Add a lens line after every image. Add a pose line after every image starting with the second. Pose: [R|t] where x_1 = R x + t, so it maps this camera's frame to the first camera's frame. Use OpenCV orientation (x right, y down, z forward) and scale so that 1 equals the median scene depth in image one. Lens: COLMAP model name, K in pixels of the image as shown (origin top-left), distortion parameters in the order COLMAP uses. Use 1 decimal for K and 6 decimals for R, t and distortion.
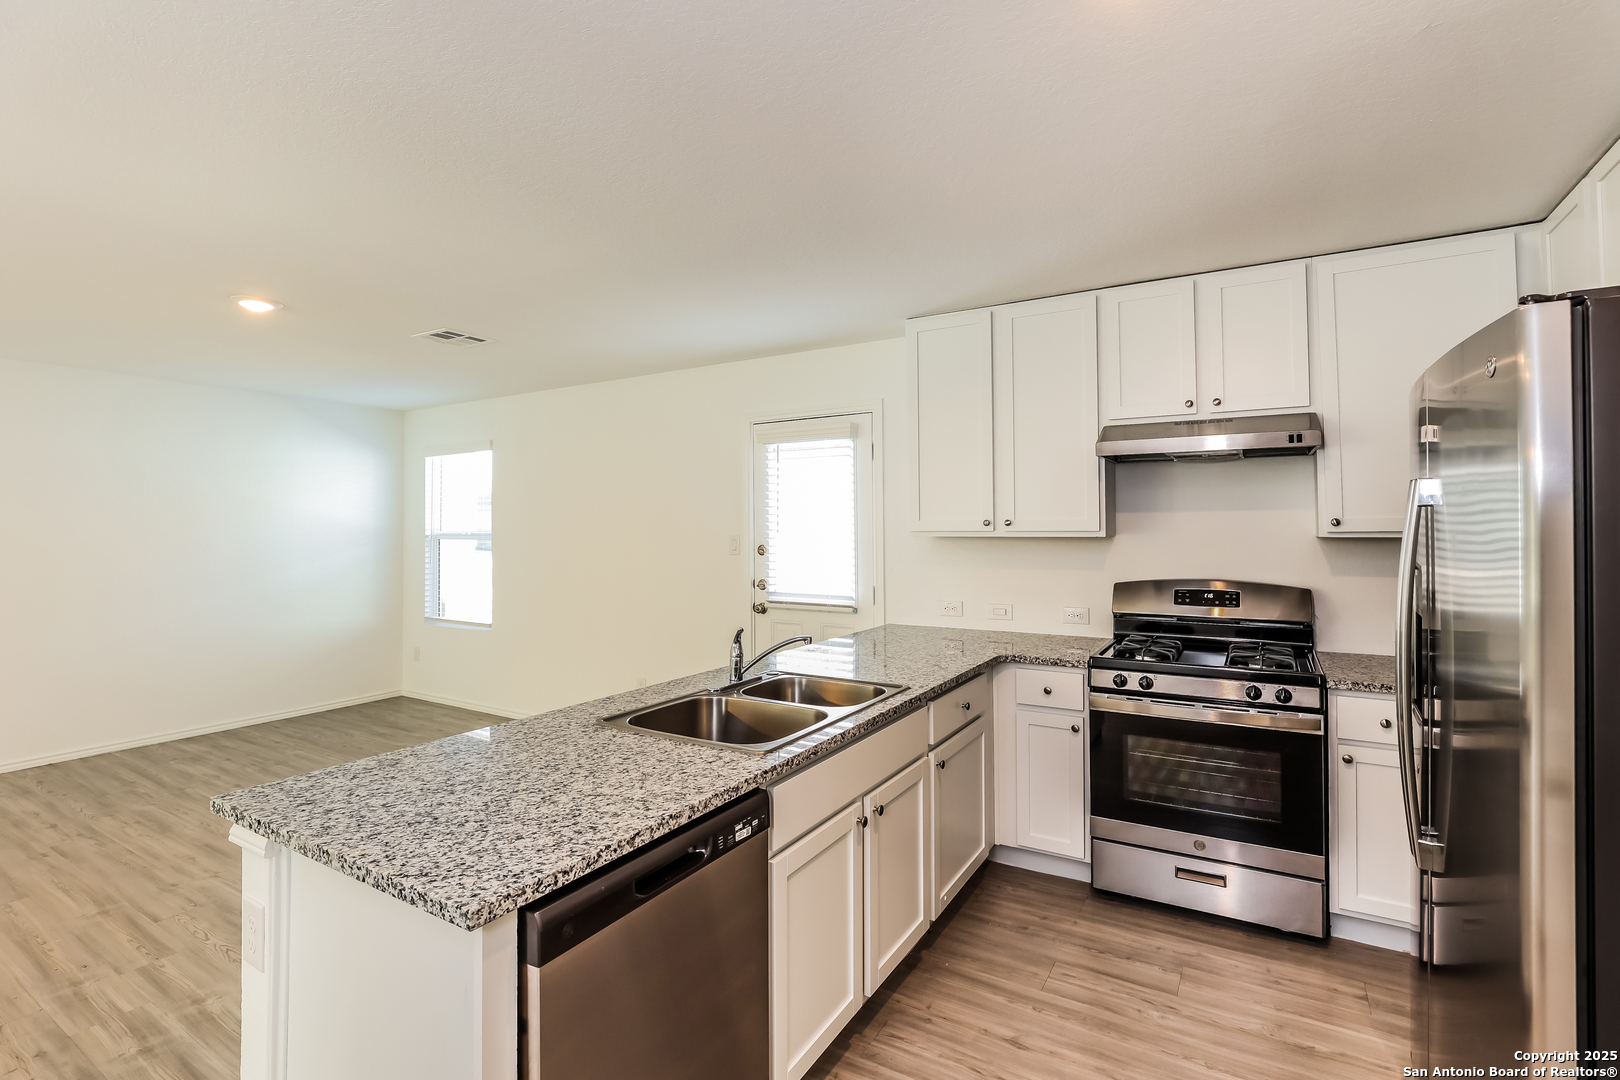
lens RADIAL K [[746.6, 0, 819.8], [0, 746.6, 511.3], [0, 0, 1]] dist [0.002560, 0.002706]
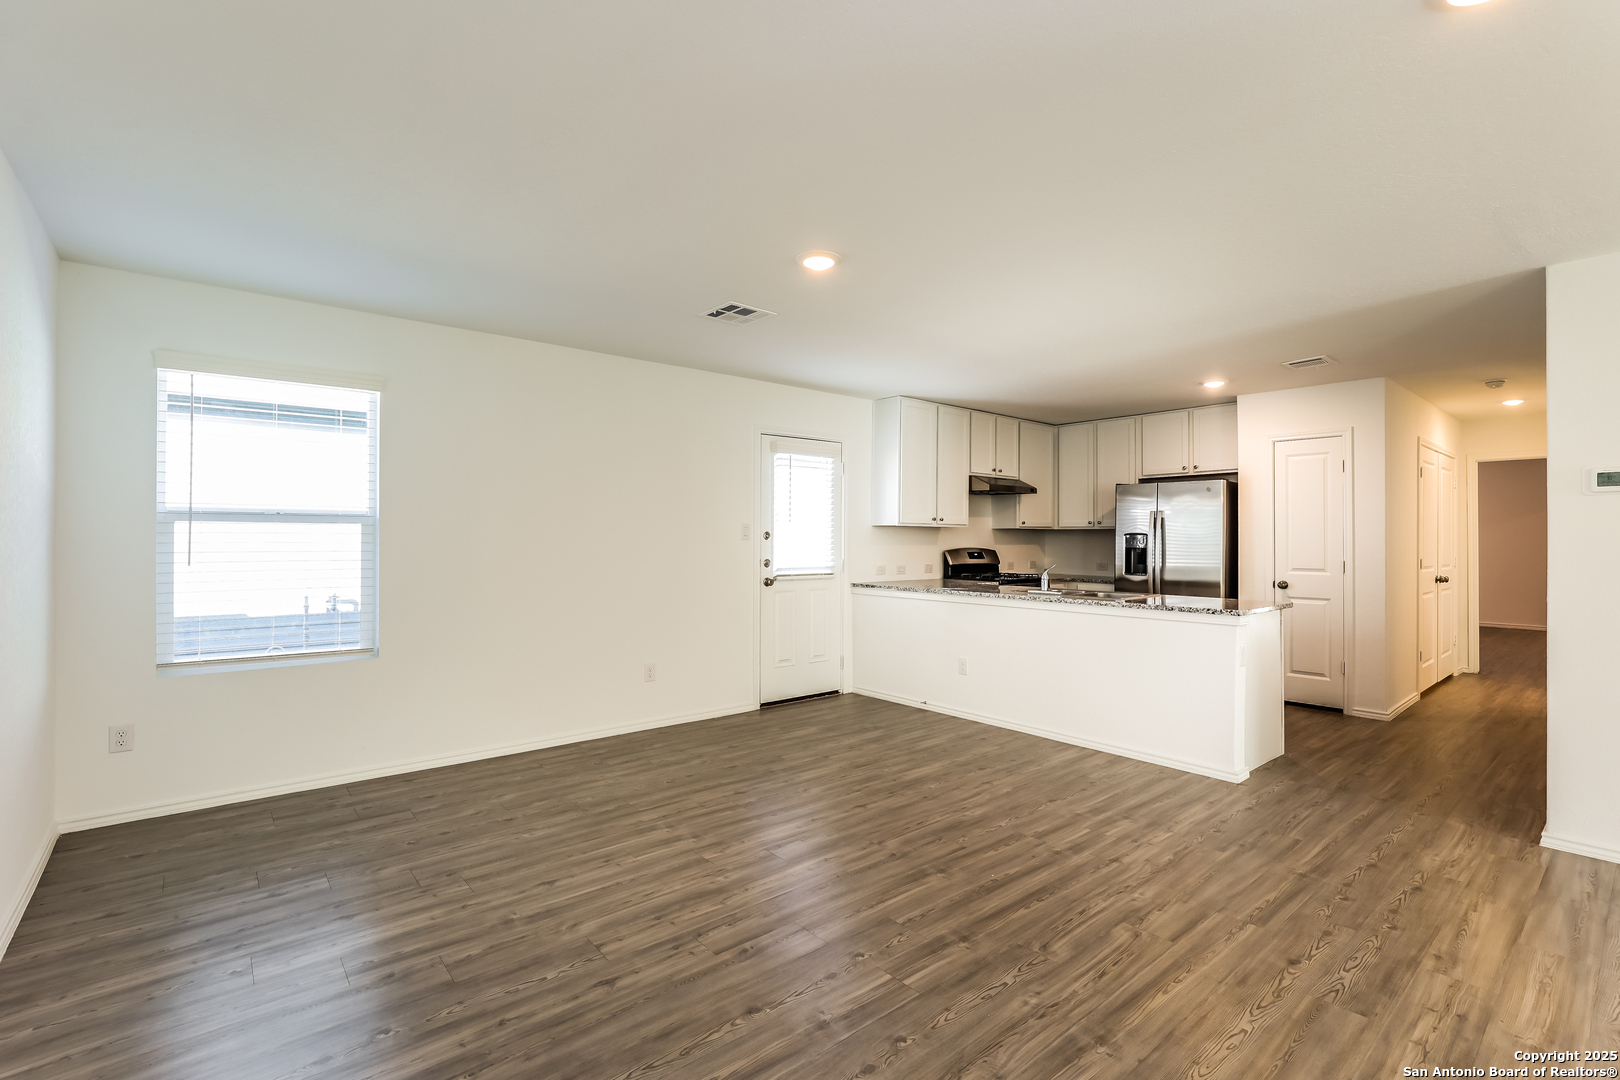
lens RADIAL K [[746.6, 0, 826.0], [0, 746.6, 528.9], [0, 0, 1]] dist [0.002560, 0.002706]
pose [[0.281135, 0.020869, 0.959441, -1.785272], [-0.028387, 0.999507, -0.013423, 0.078542], [-0.959248, -0.023462, 0.281589, 0.788974]]
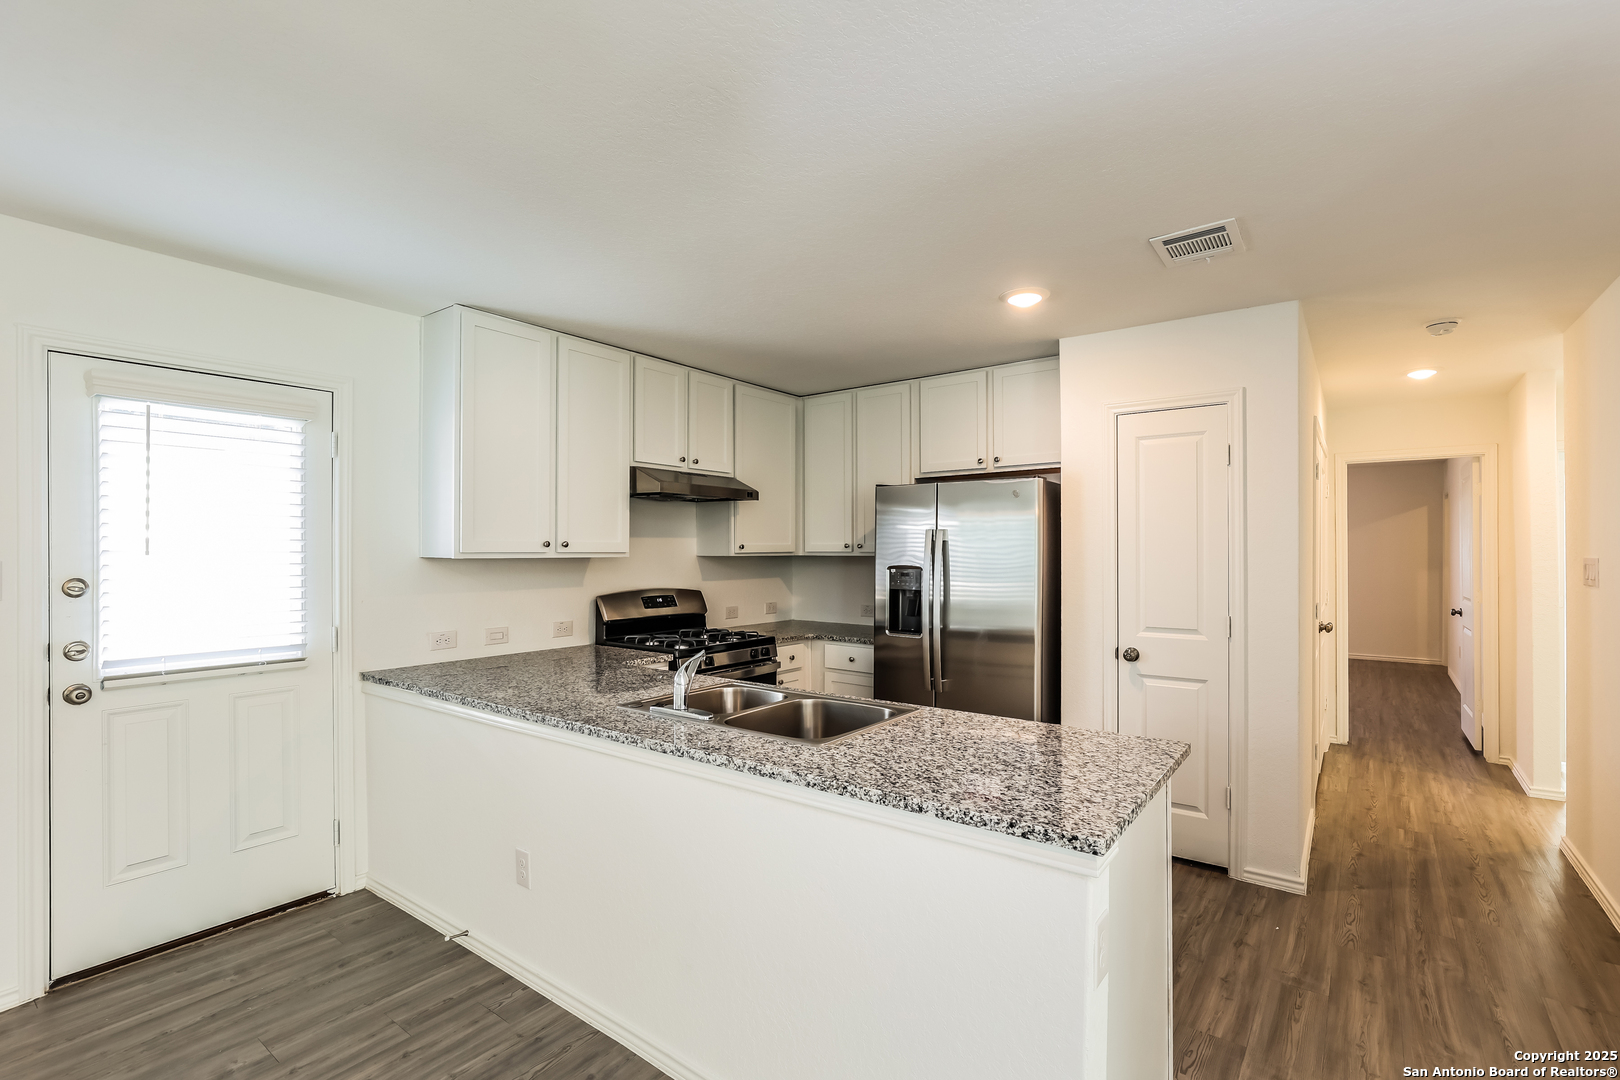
lens RADIAL K [[746.6, 0, 806.1], [0, 746.6, 542.3], [0, 0, 1]] dist [0.002560, 0.002706]
pose [[0.089607, 0.017406, 0.995825, -0.819993], [-0.023157, 0.999613, -0.015388, 0.021712], [-0.995708, -0.021681, 0.089975, 0.601994]]
